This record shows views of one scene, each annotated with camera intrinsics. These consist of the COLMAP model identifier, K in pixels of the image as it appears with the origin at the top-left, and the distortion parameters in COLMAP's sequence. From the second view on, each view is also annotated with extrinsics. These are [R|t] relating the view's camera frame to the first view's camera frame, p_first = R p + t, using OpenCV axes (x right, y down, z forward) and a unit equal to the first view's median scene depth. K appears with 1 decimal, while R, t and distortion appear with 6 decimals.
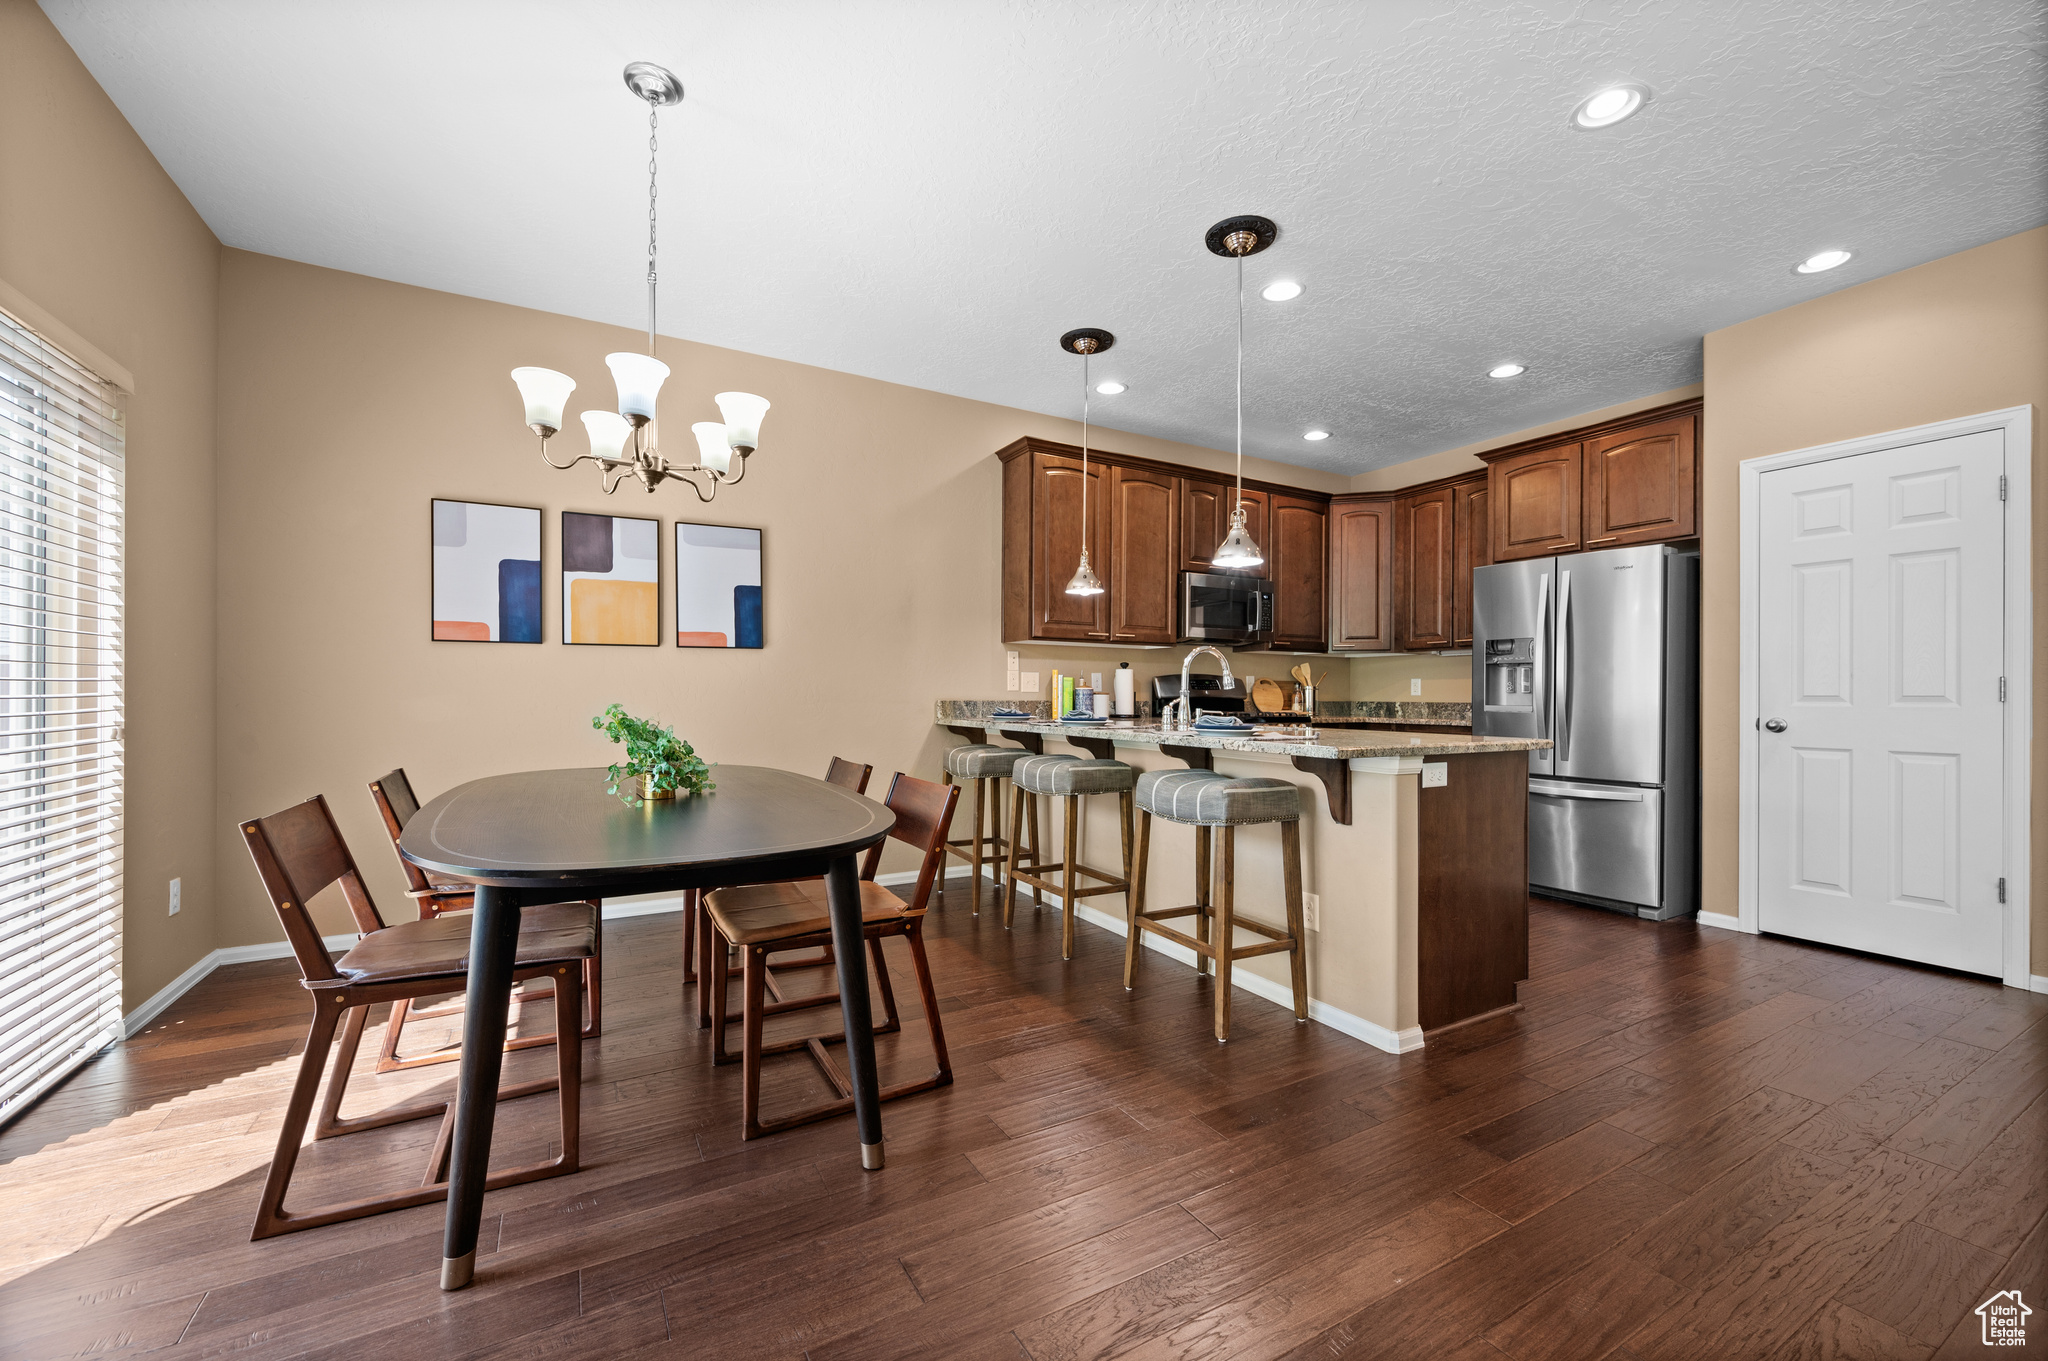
lens RADIAL K [[813.5, 0, 1028.1], [0, 813.5, 687.1], [0, 0, 1]] dist [-0.005323, 0.000534]
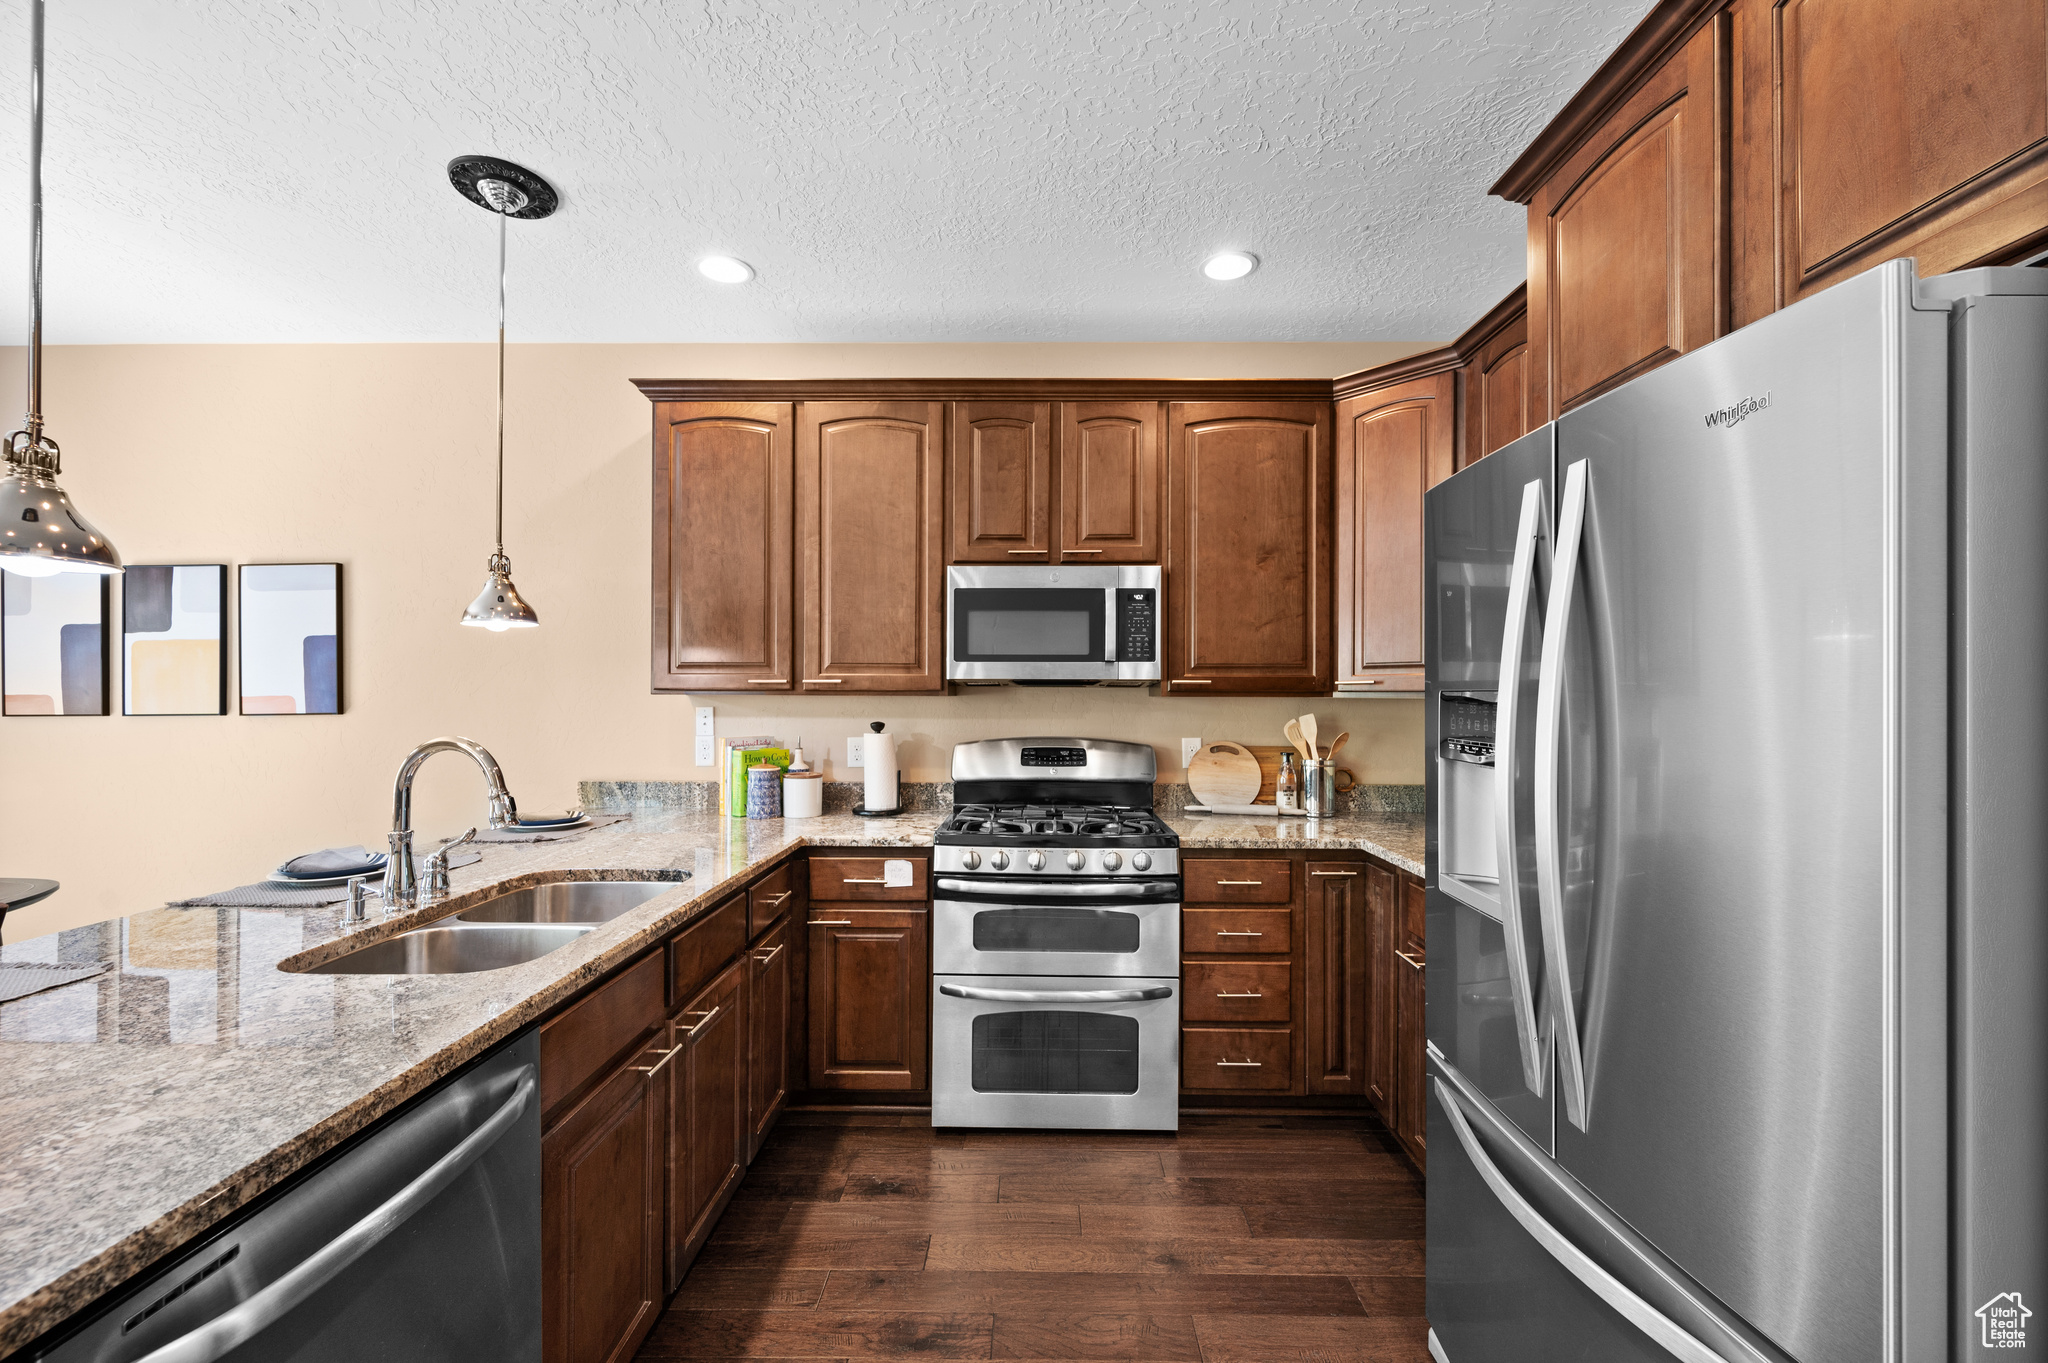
lens RADIAL K [[813.5, 0, 1018.4], [0, 813.5, 689.6], [0, 0, 1]] dist [-0.005323, 0.000534]
pose [[0.863608, -0.008838, -0.504086, 0.651245], [0.006372, 0.999958, -0.006615, -0.062838], [0.504124, 0.002501, 0.863628, 0.668025]]
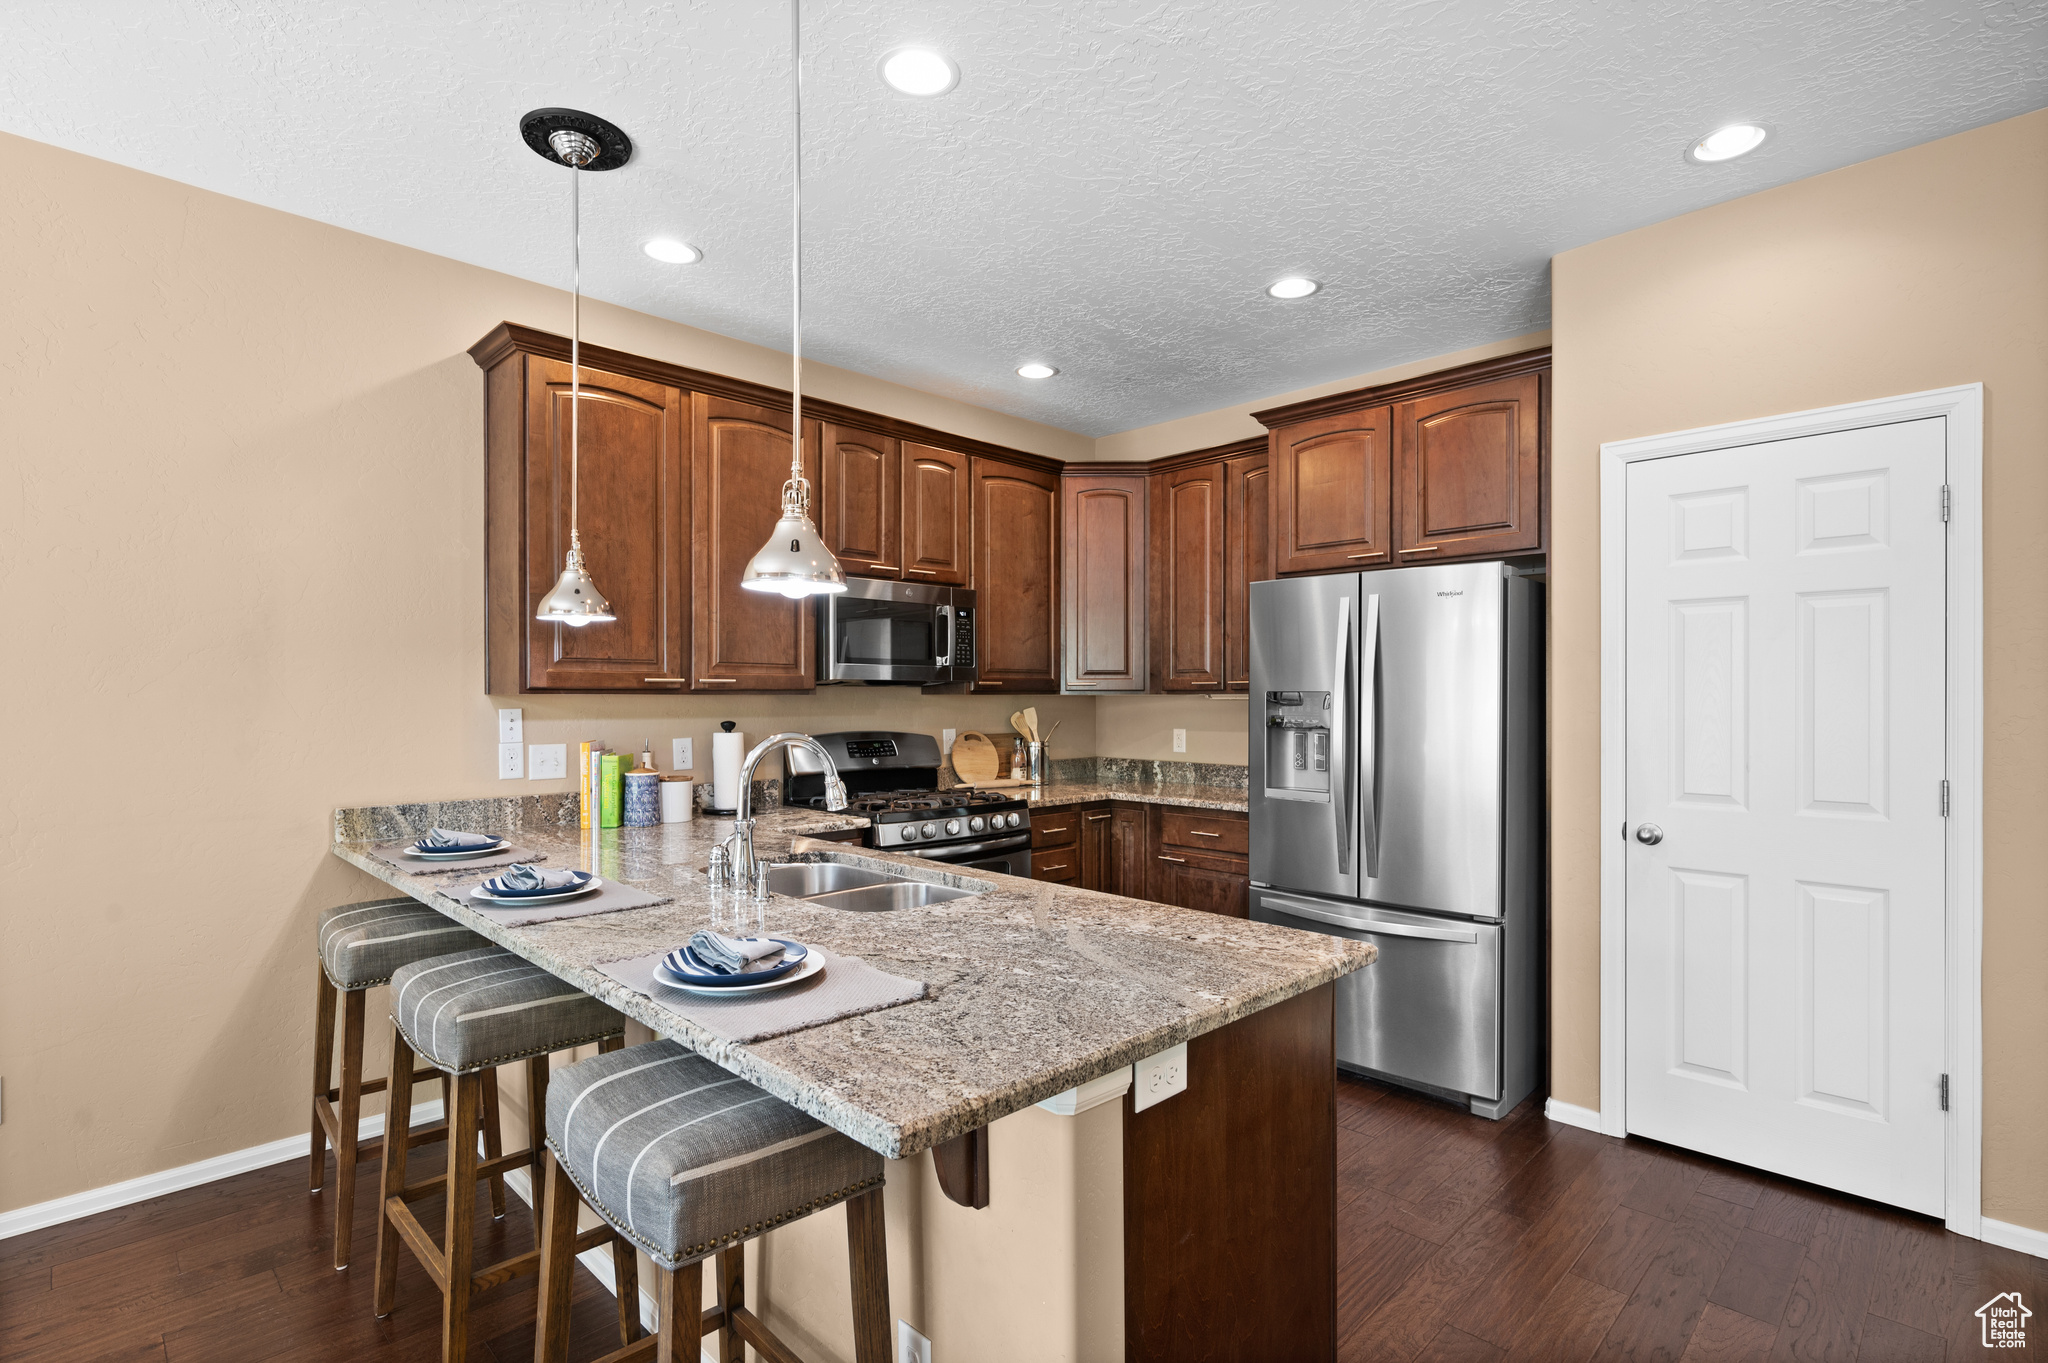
lens RADIAL K [[991.7, 0, 1033.3], [0, 991.7, 690.5], [0, 0, 1]] dist [0.001986, -0.002769]
pose [[0.961601, -0.006214, 0.274380, 0.169545], [0.005349, 0.999978, 0.003899, -0.068963], [-0.274399, -0.002282, 0.961613, 0.292257]]
